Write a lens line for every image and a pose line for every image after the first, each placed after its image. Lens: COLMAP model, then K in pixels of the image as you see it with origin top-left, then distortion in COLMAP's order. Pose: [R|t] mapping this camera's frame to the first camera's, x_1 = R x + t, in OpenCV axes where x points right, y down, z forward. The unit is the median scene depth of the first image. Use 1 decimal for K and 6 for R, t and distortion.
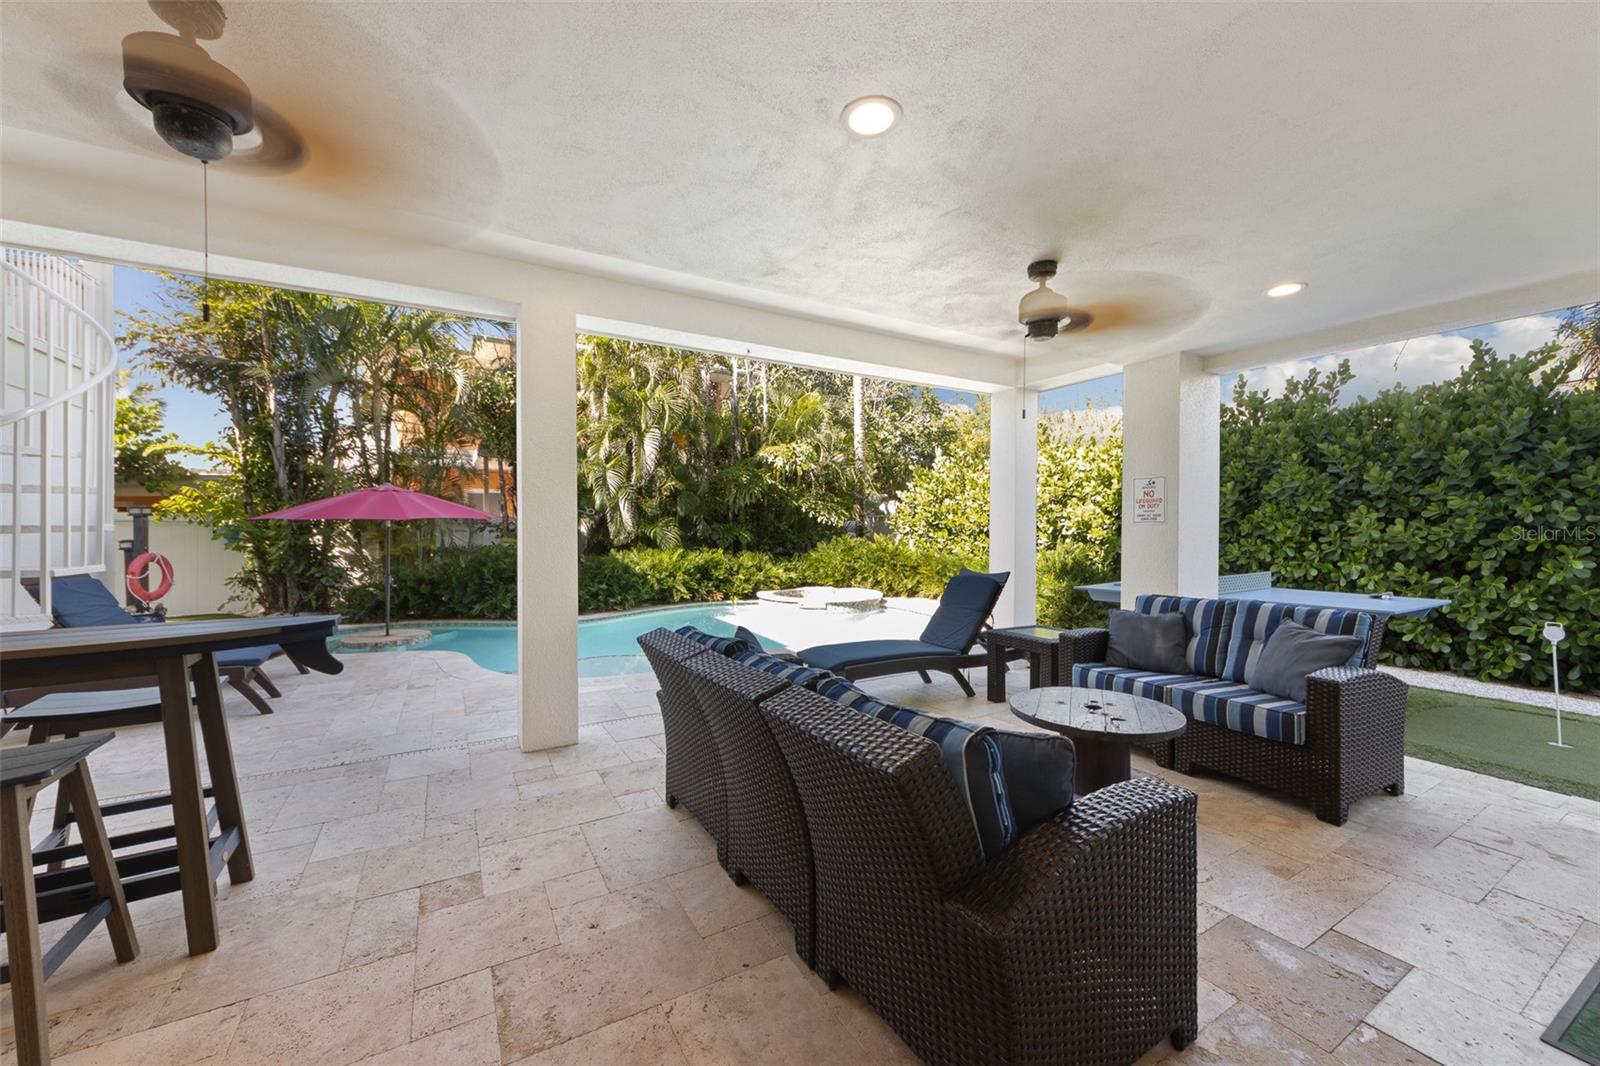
lens RADIAL K [[606.7, 0, 781.7], [0, 606.7, 517.6], [0, 0, 1]] dist [-0.000497, -0.000085]
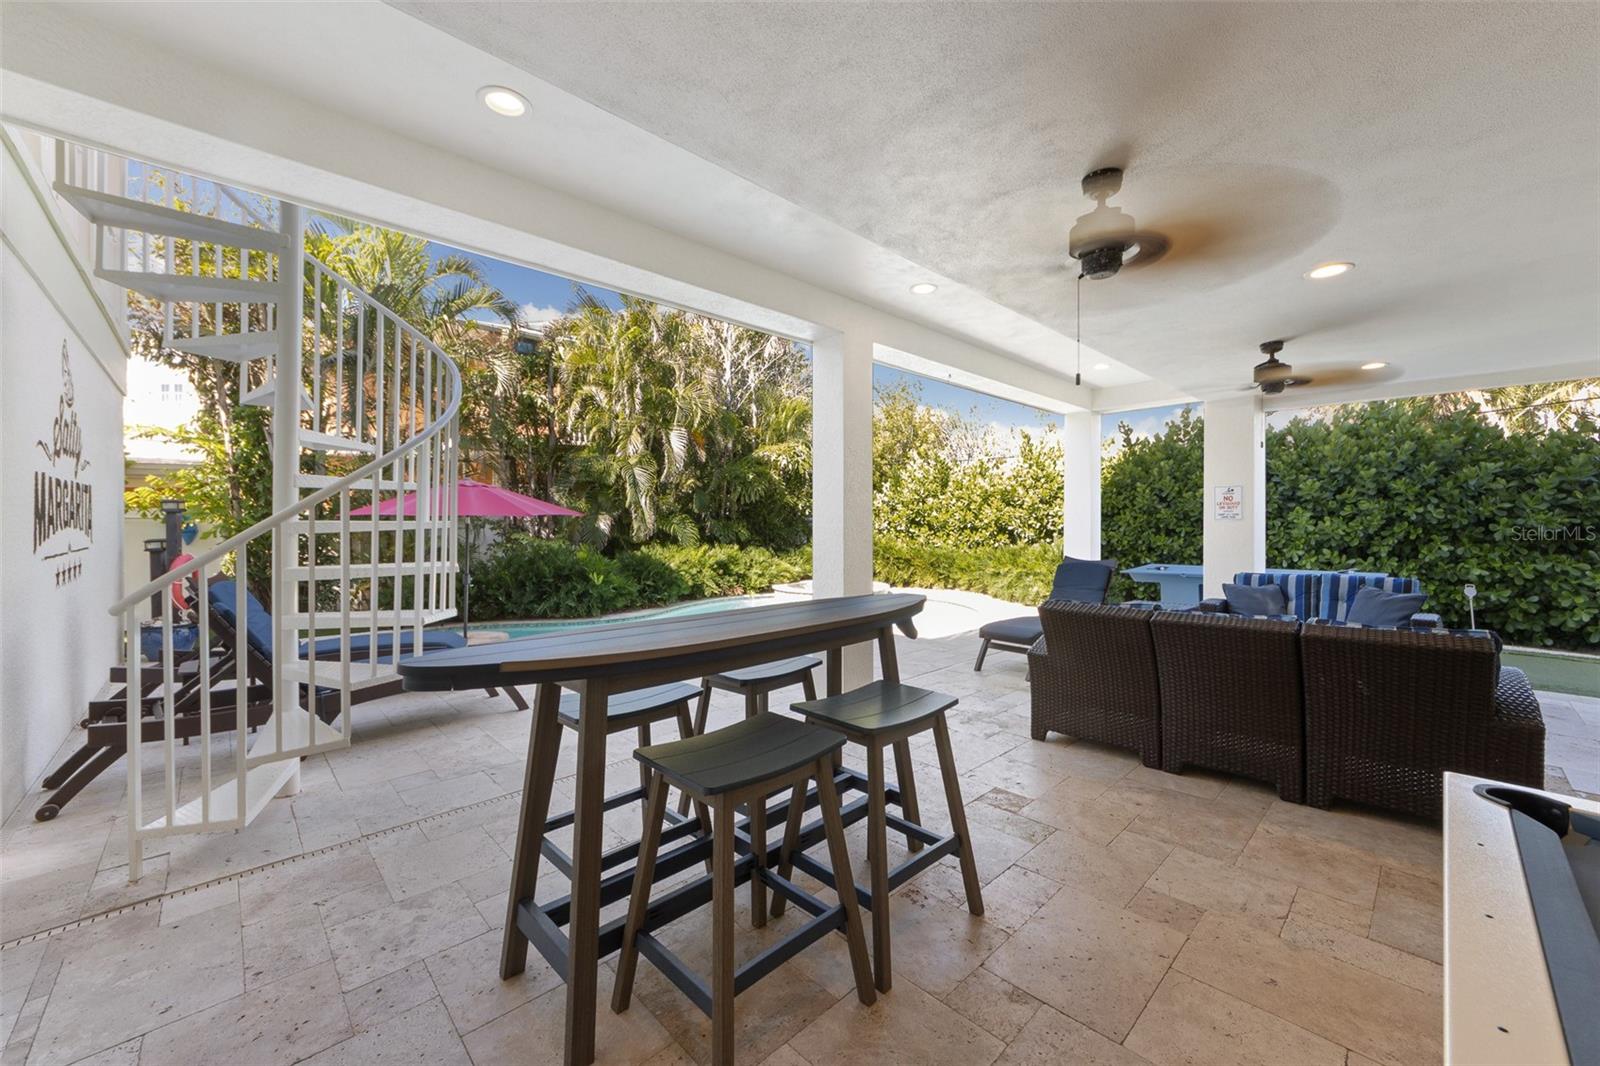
lens RADIAL K [[615.8, 0, 789.9], [0, 615.8, 520.0], [0, 0, 1]] dist [-0.000289, -0.000121]
pose [[0.971737, -0.000144, 0.236068, -0.316823], [-0.002145, 0.999953, 0.009439, -0.000856], [-0.236058, -0.009678, 0.971691, -0.044741]]
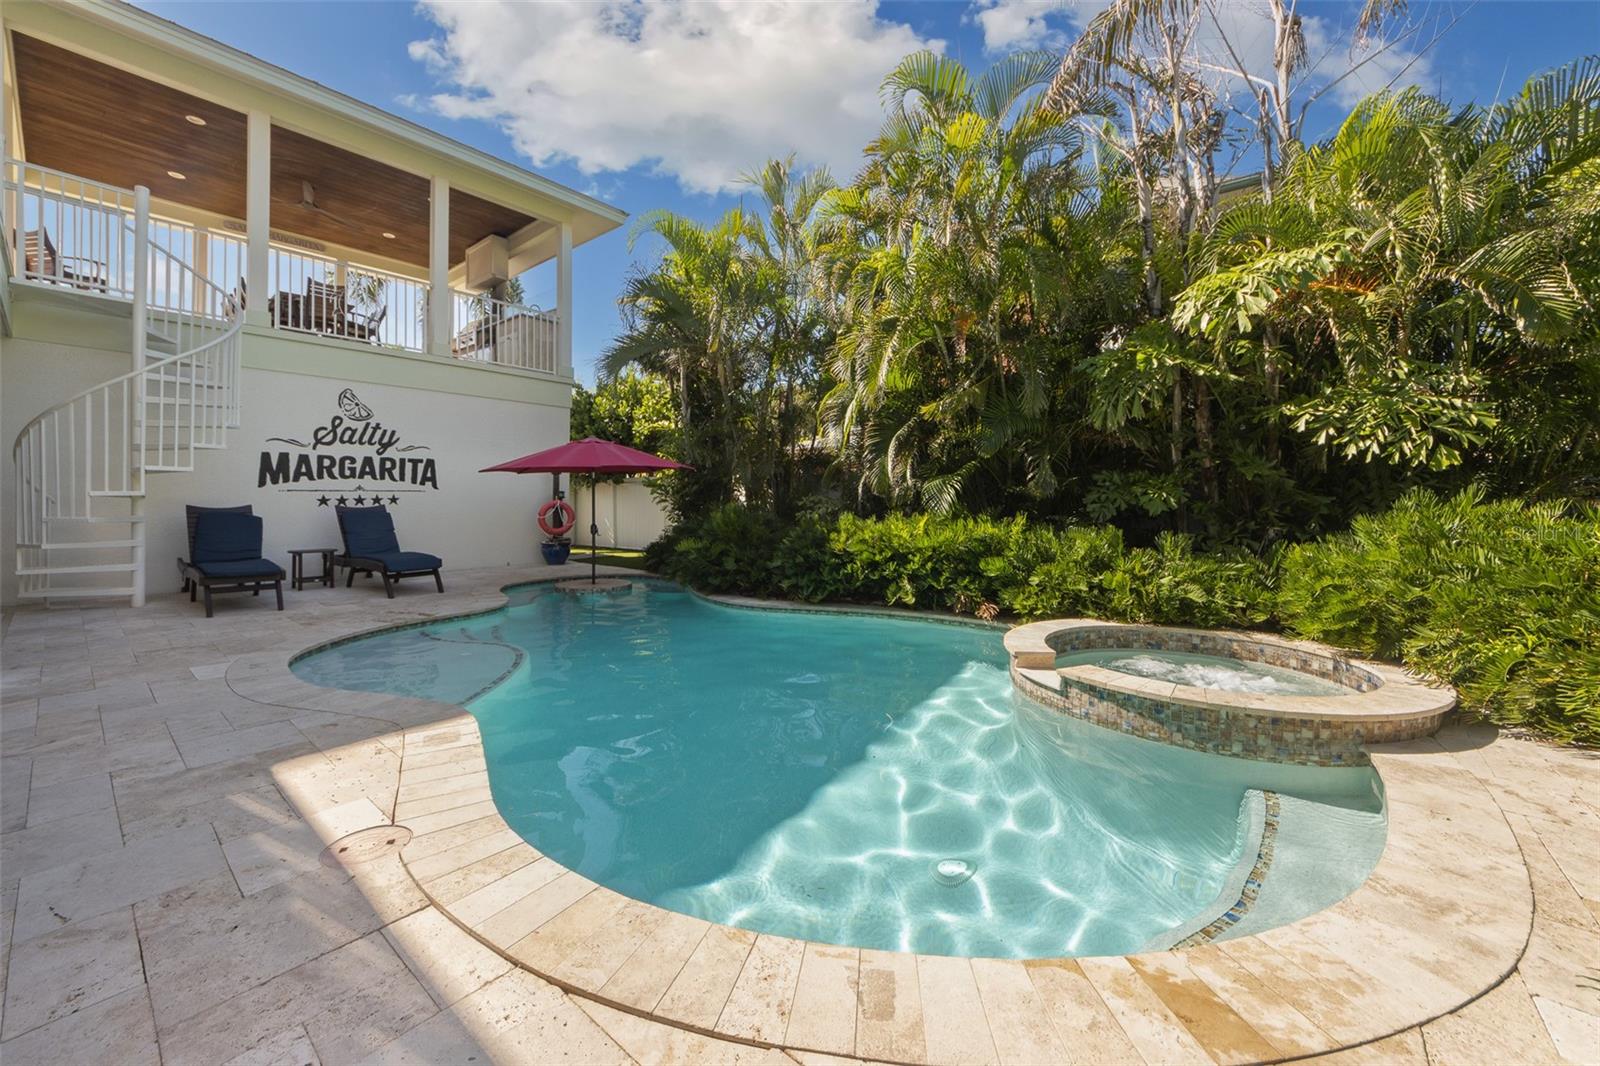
lens RADIAL K [[624.3, 0, 793.0], [0, 624.3, 499.4], [0, 0, 1]] dist [-0.002263, -0.000137]
pose [[0.345529, 0.005050, -0.938395, 0.389841], [0.005227, 0.999960, 0.007306, 0.037001], [0.938394, -0.007430, 0.345488, 0.790386]]
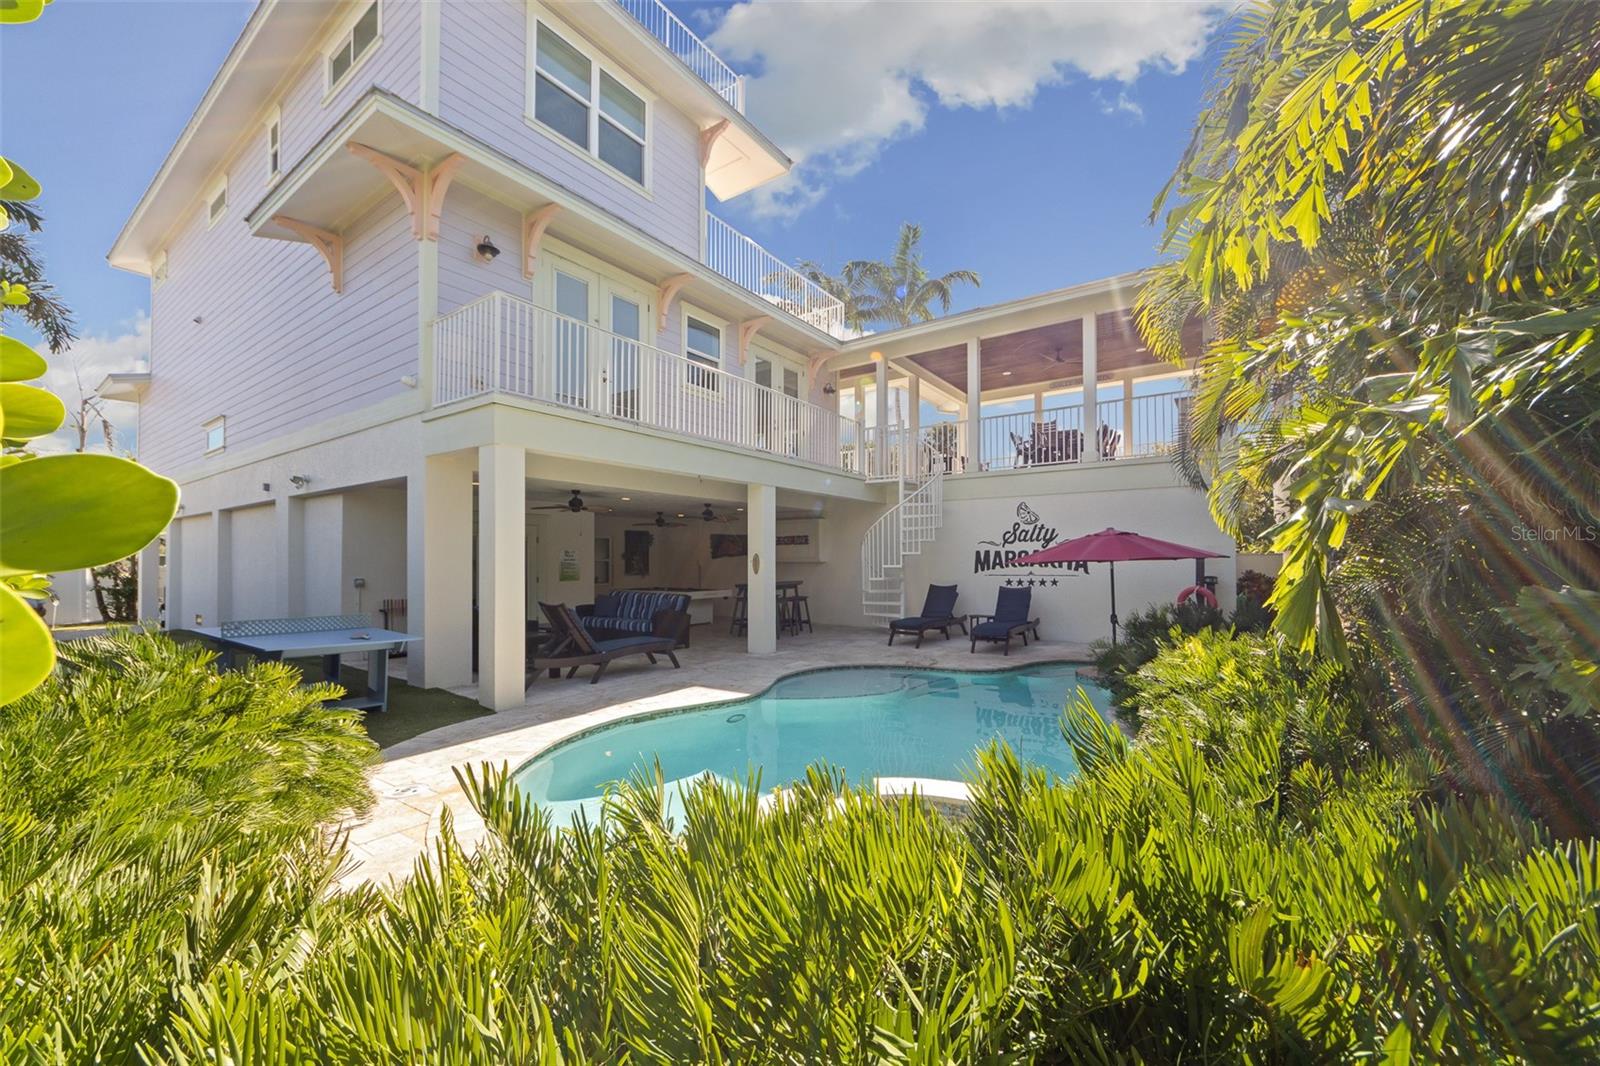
lens RADIAL K [[617.0, 0, 803.8], [0, 617.0, 565.5], [0, 0, 1]] dist [-0.008917, -0.000735]
pose [[-0.903217, 0.008603, -0.429098, 0.252599], [0.009293, 0.999957, 0.000489, 0.002606], [0.429084, -0.003546, -0.903258, 1.444974]]
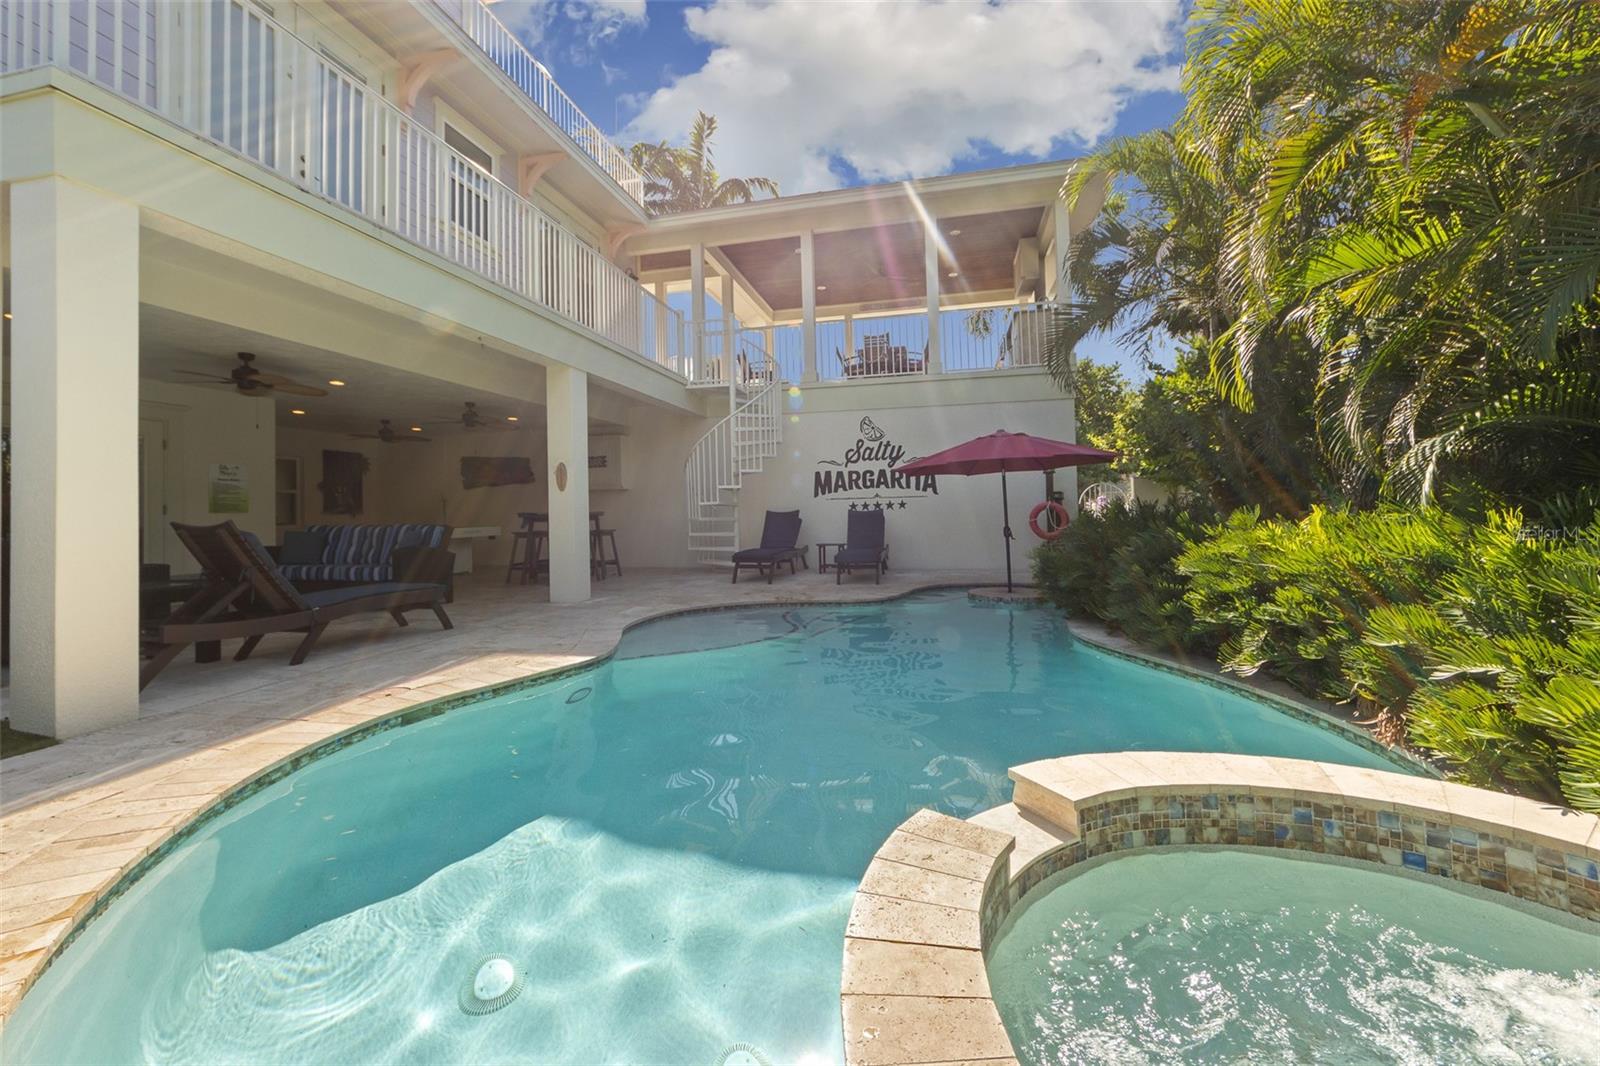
lens RADIAL K [[640.1, 0, 803.1], [0, 640.1, 505.7], [0, 0, 1]] dist [-0.006101, -0.000210]
pose [[-0.675888, 0.009142, -0.736948, 0.249539], [0.027893, 0.999524, -0.013182, 0.053712], [0.736477, -0.029466, -0.675821, 1.198816]]
